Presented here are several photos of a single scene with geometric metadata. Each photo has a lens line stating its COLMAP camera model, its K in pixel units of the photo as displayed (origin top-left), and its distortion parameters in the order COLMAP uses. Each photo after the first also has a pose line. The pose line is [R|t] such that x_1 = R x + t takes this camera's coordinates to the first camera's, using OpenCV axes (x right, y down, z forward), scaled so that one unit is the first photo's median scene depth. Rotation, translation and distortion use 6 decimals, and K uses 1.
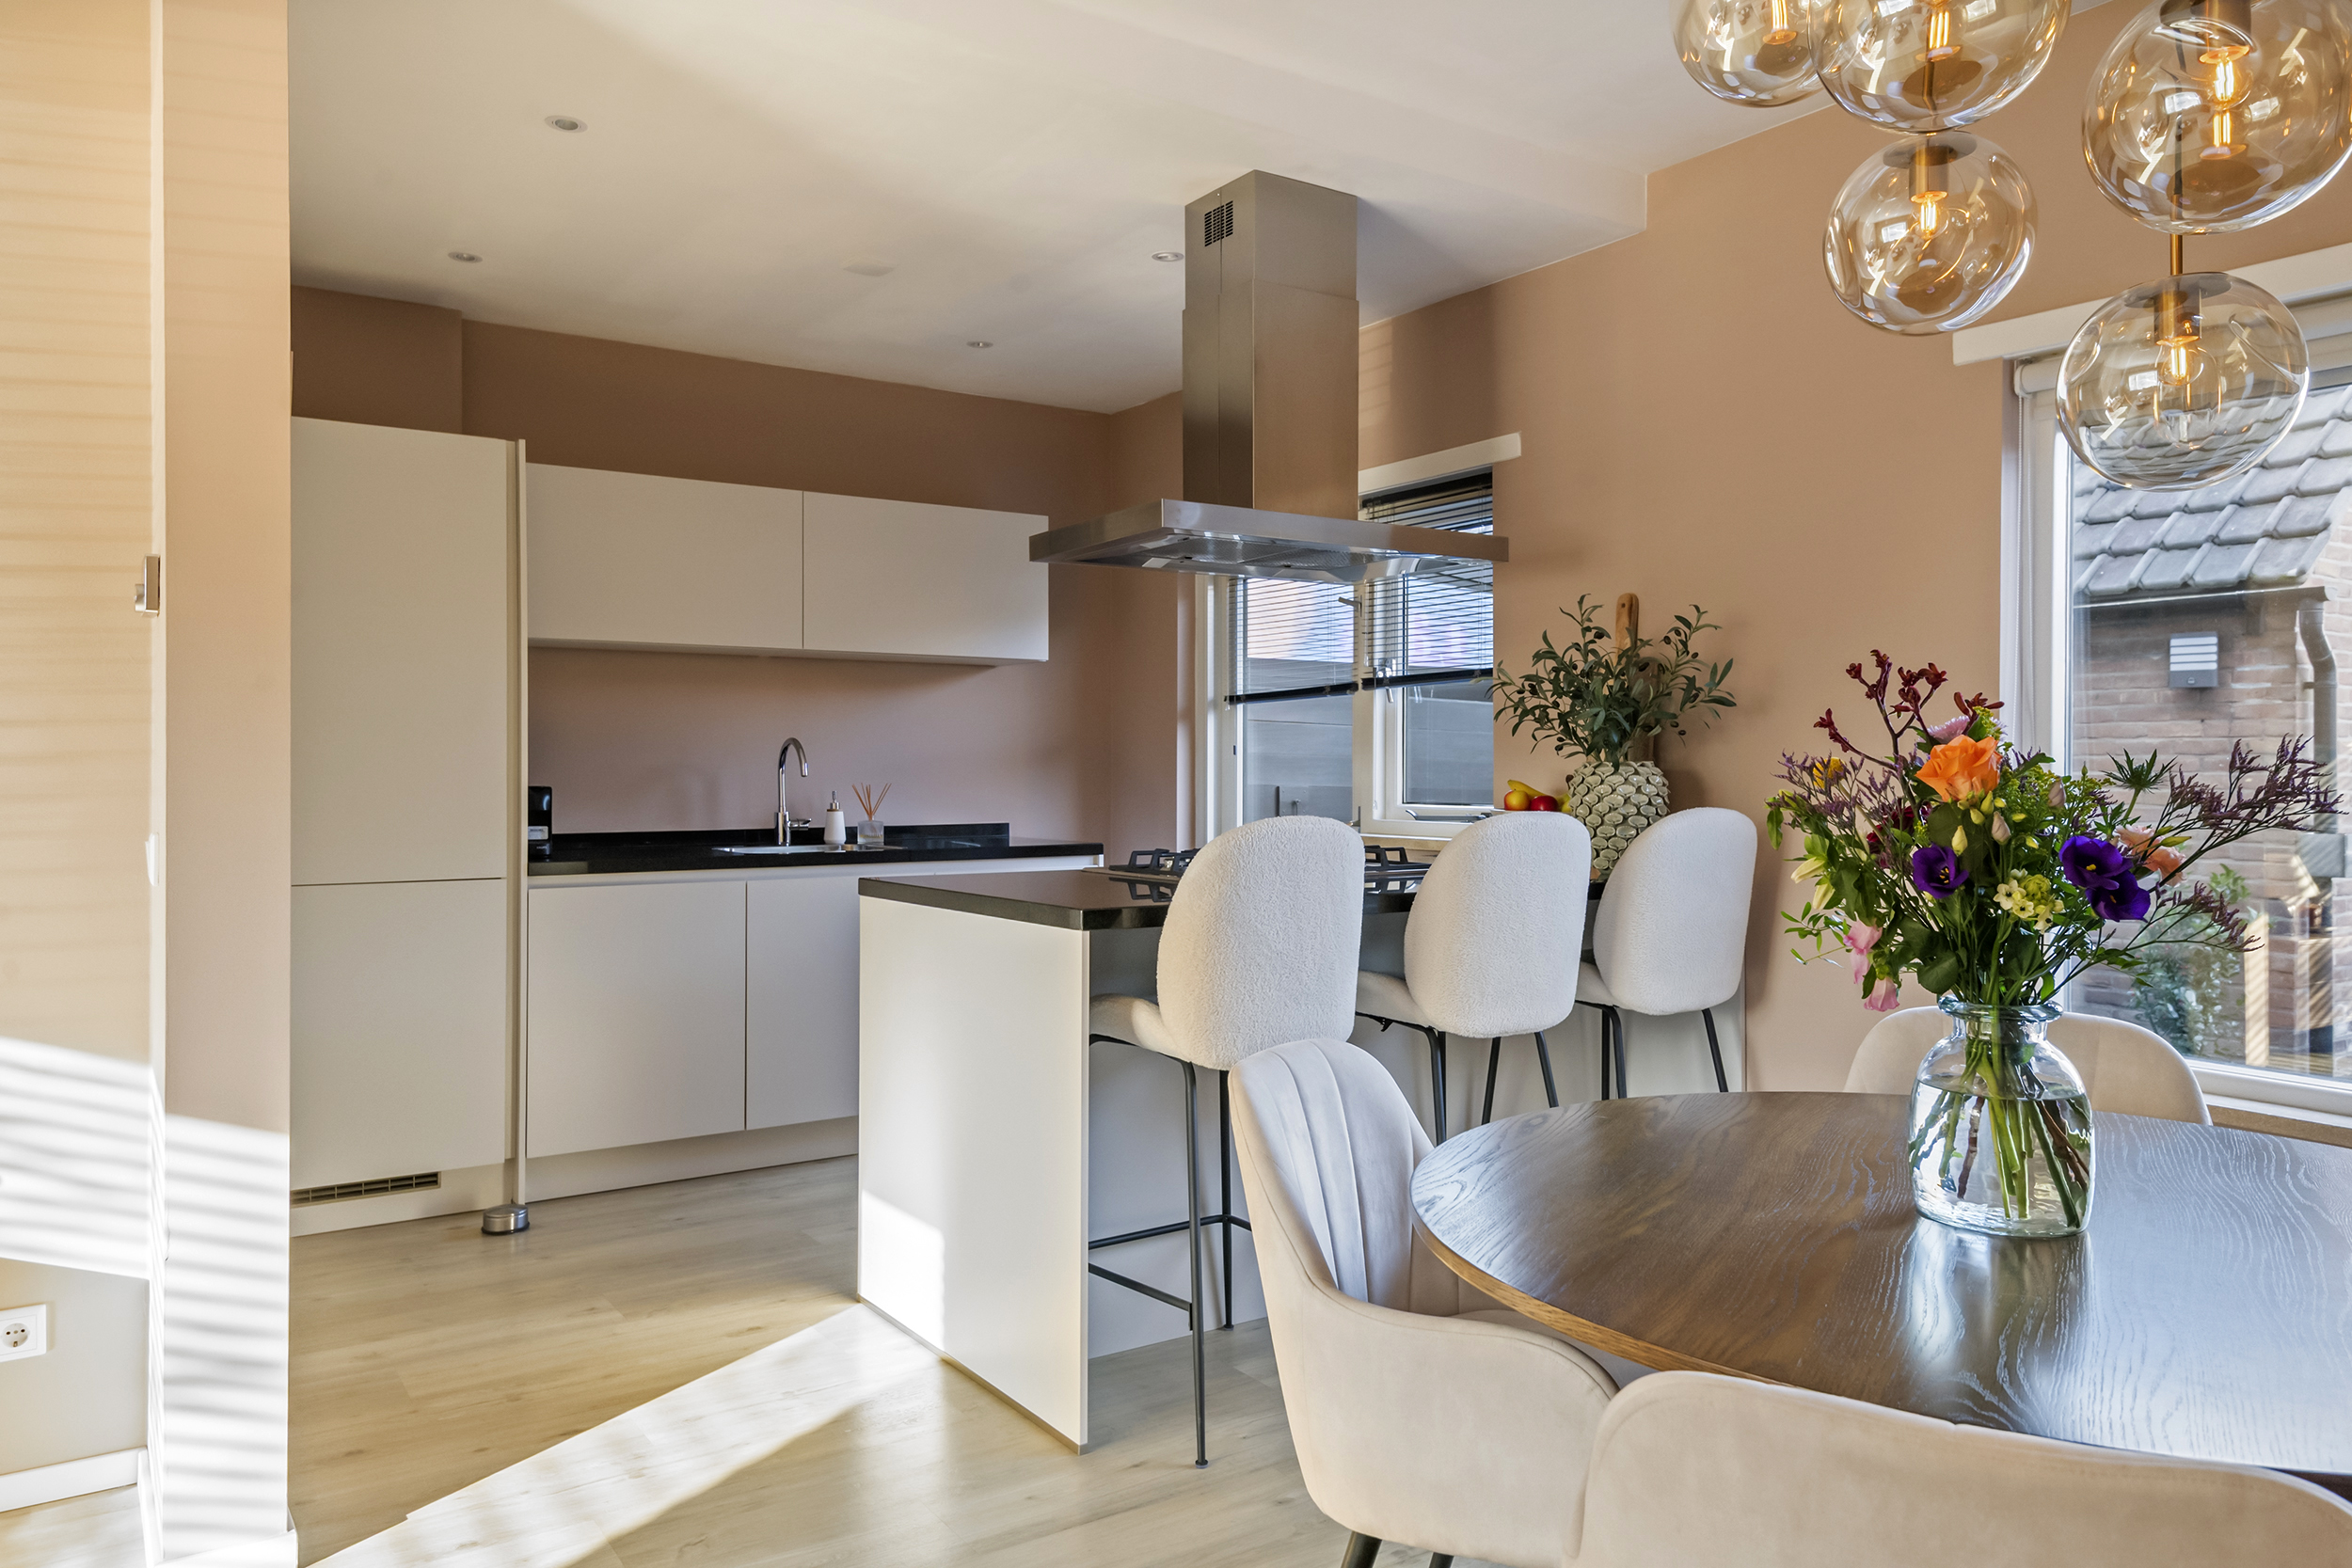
lens RADIAL K [[1664.9, 0, 1186.1], [0, 1664.9, 772.1], [0, 0, 1]] dist [0.032452, -0.003045]
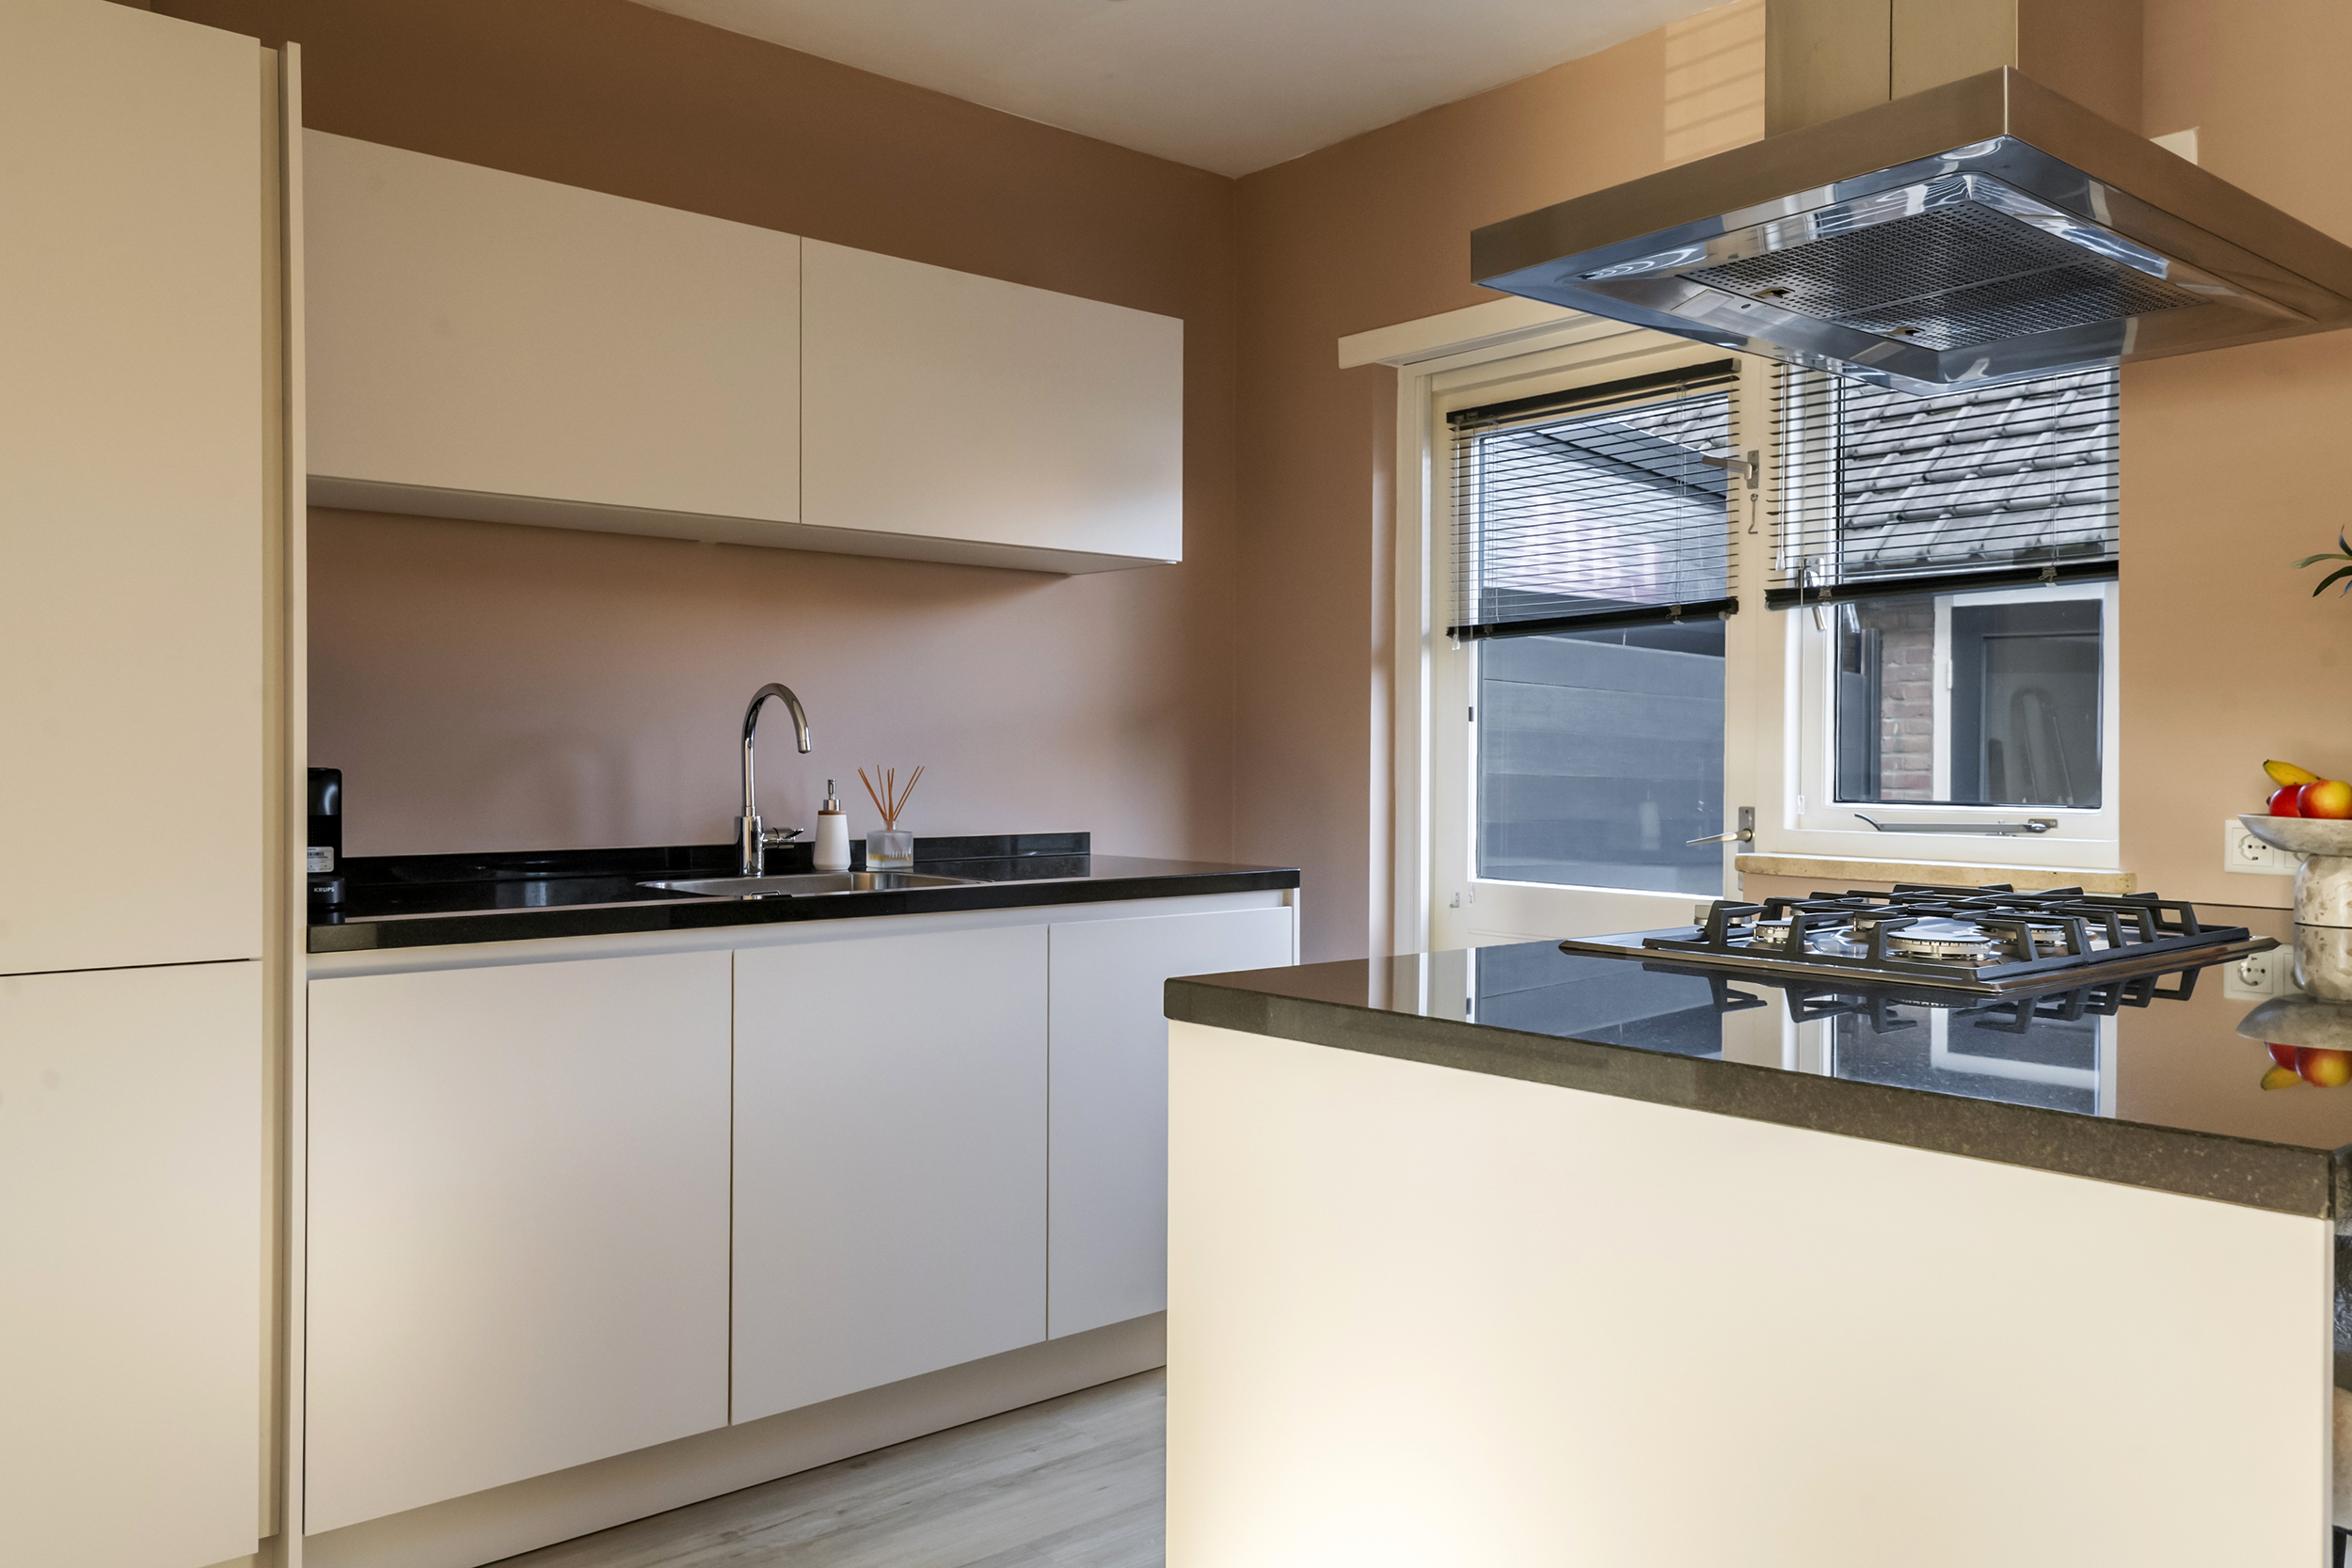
lens RADIAL K [[1829.3, 0, 1178.3], [0, 1829.3, 775.9], [0, 0, 1]] dist [0.032149, -0.030237]
pose [[0.992673, 0.002581, 0.120801, -0.175758], [-0.003606, 0.999959, 0.008274, 0.004891], [-0.120775, -0.008649, 0.992642, 0.374264]]
